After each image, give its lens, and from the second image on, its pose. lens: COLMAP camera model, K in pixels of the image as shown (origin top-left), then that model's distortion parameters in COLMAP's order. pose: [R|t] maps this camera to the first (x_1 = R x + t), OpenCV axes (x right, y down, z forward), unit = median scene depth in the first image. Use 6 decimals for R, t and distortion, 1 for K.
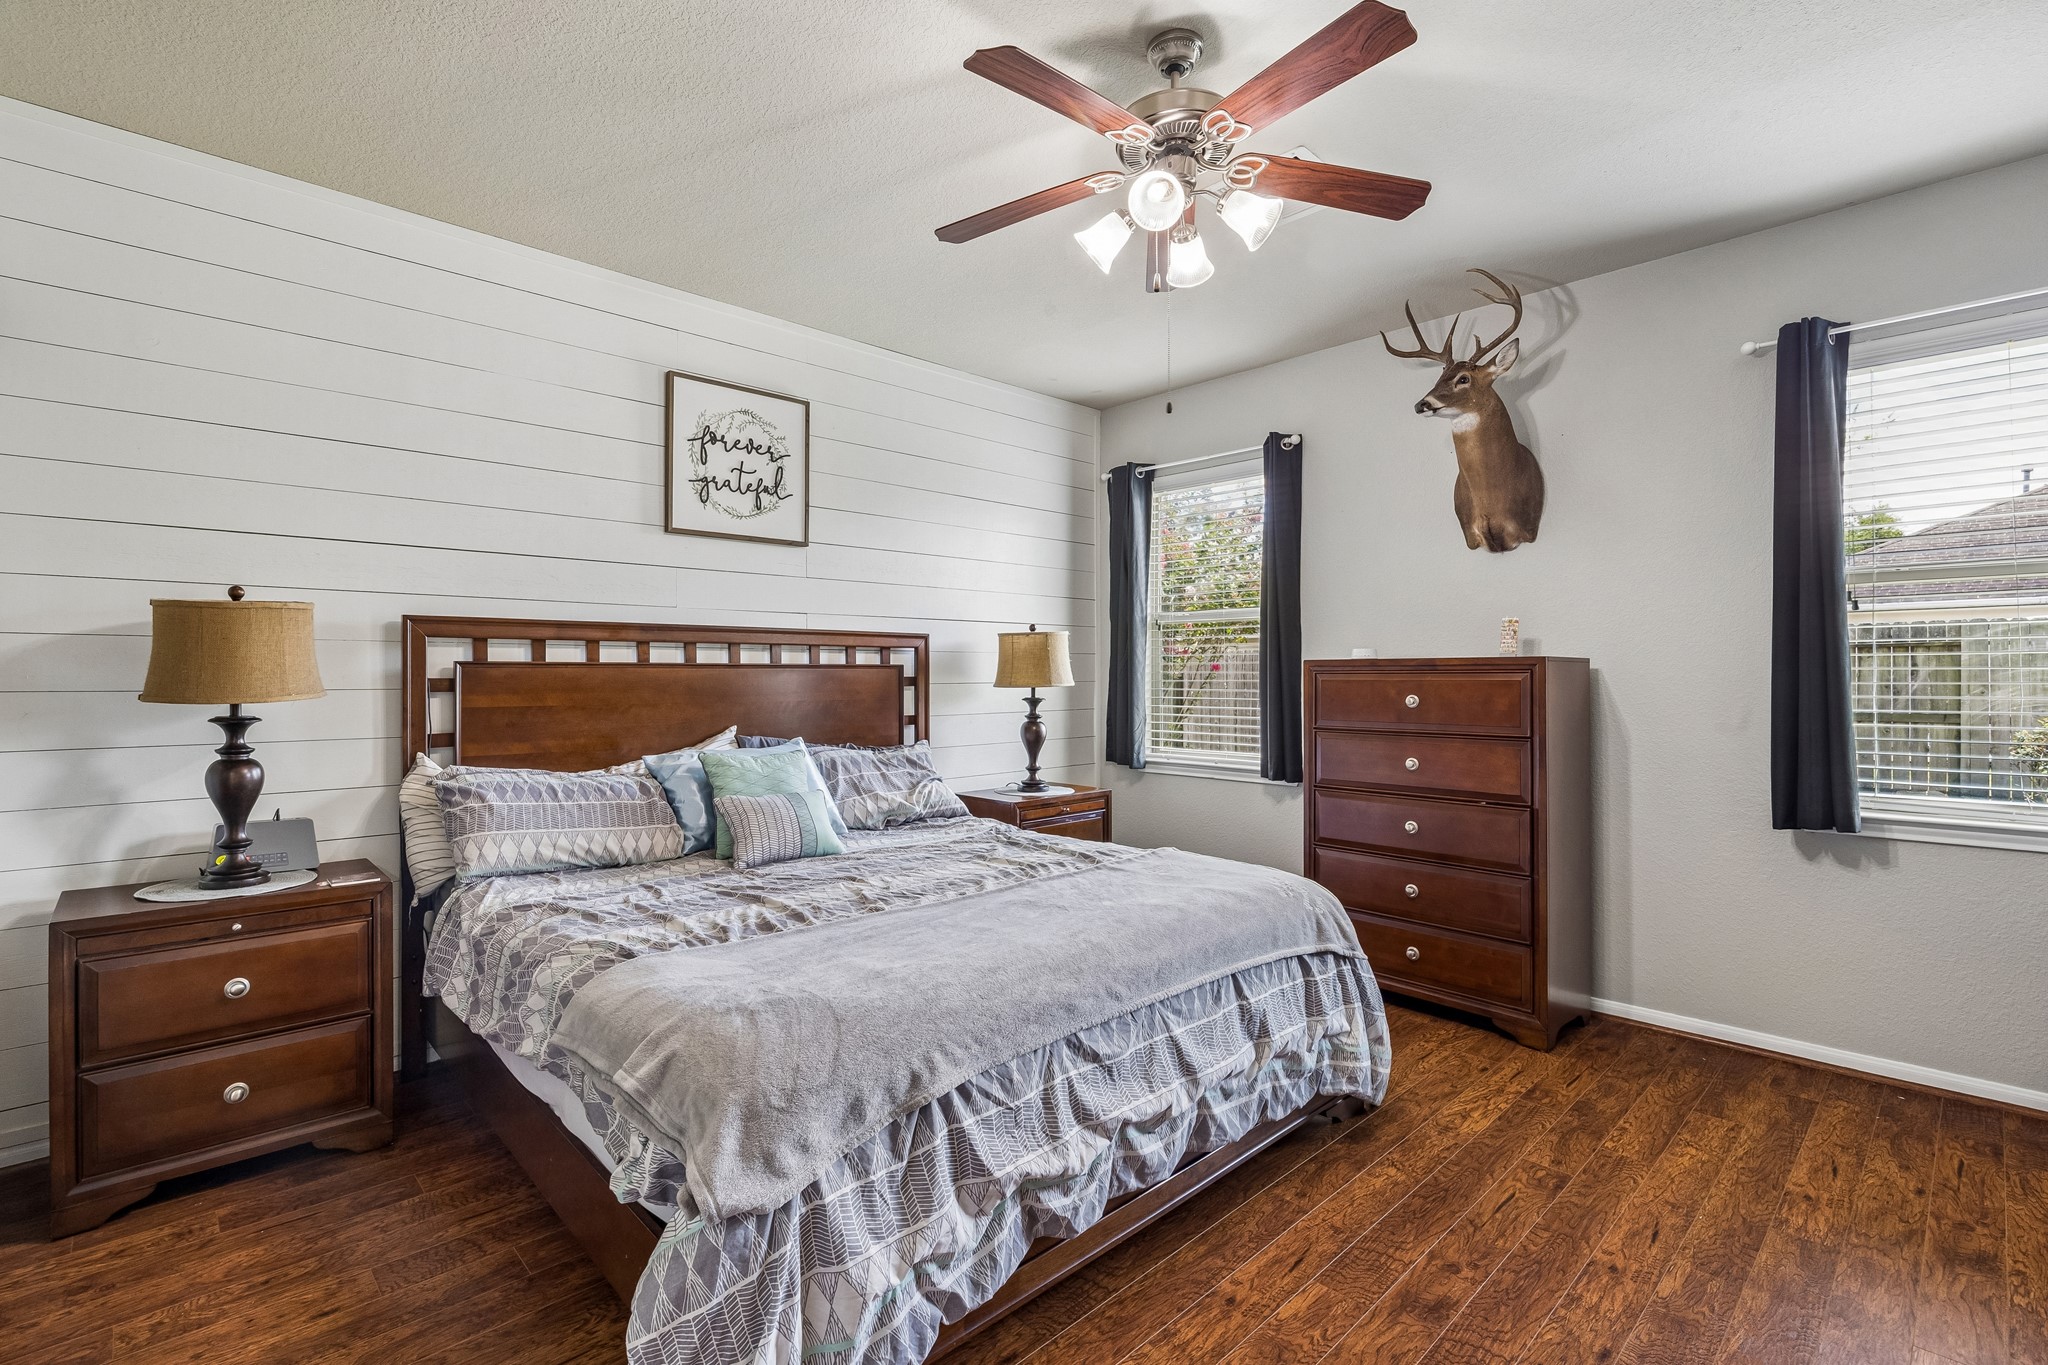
lens RADIAL K [[939.7, 0, 1038.5], [0, 939.7, 674.3], [0, 0, 1]] dist [-0.011169, 0.001109]
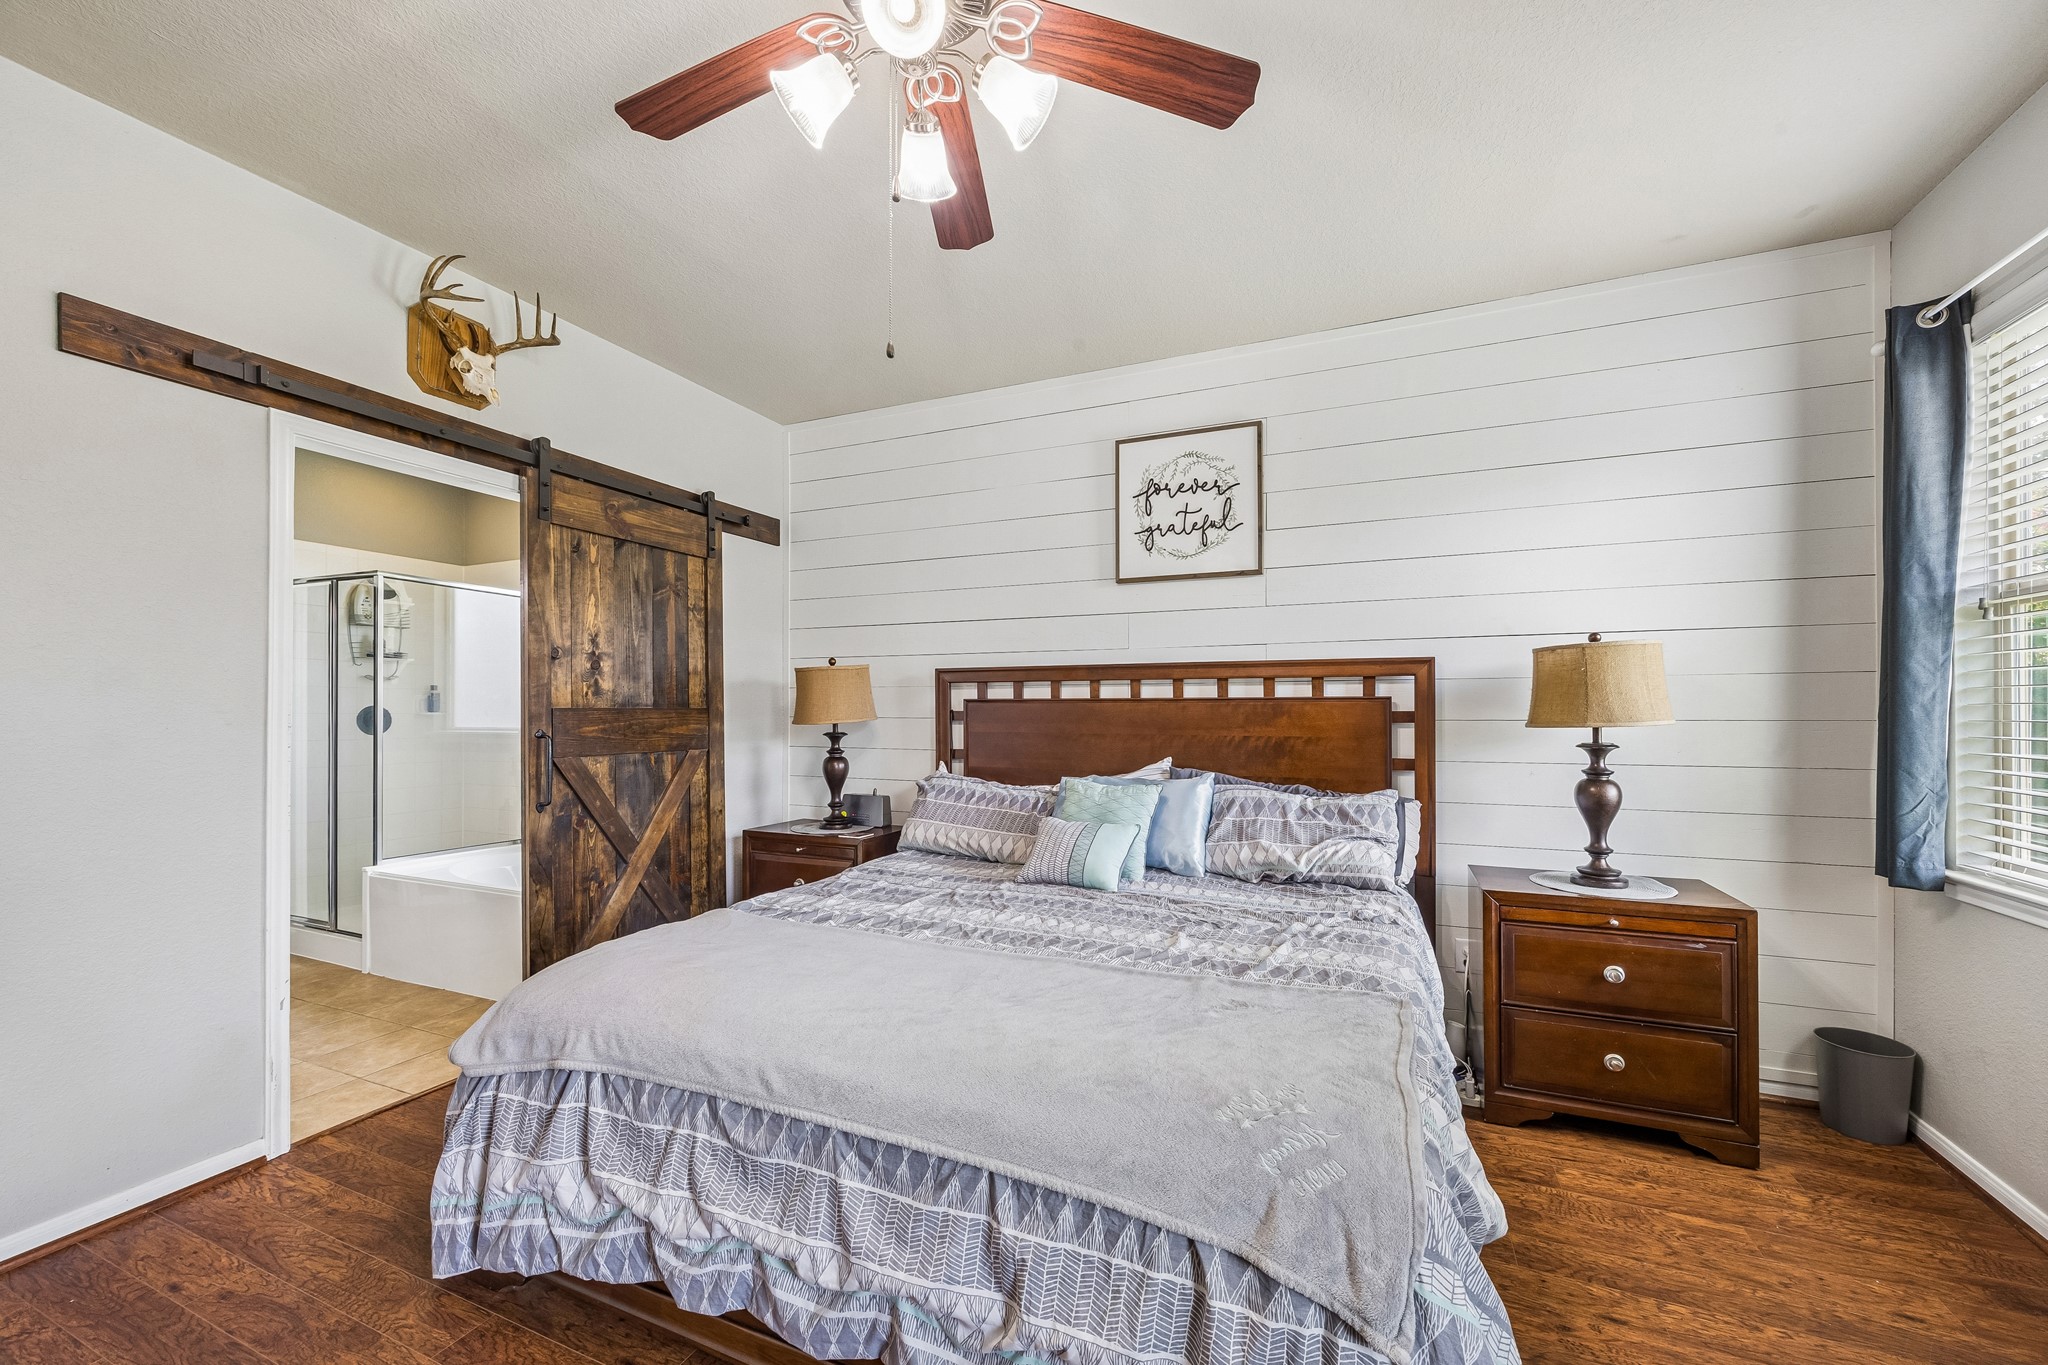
lens RADIAL K [[820.2, 0, 1034.1], [0, 820.2, 703.6], [0, 0, 1]] dist [-0.003665, -0.001105]
pose [[0.371503, -0.004330, -0.928422, 0.469337], [0.000014, 0.999989, -0.004658, -0.000847], [0.928432, 0.001717, 0.371499, 0.513301]]
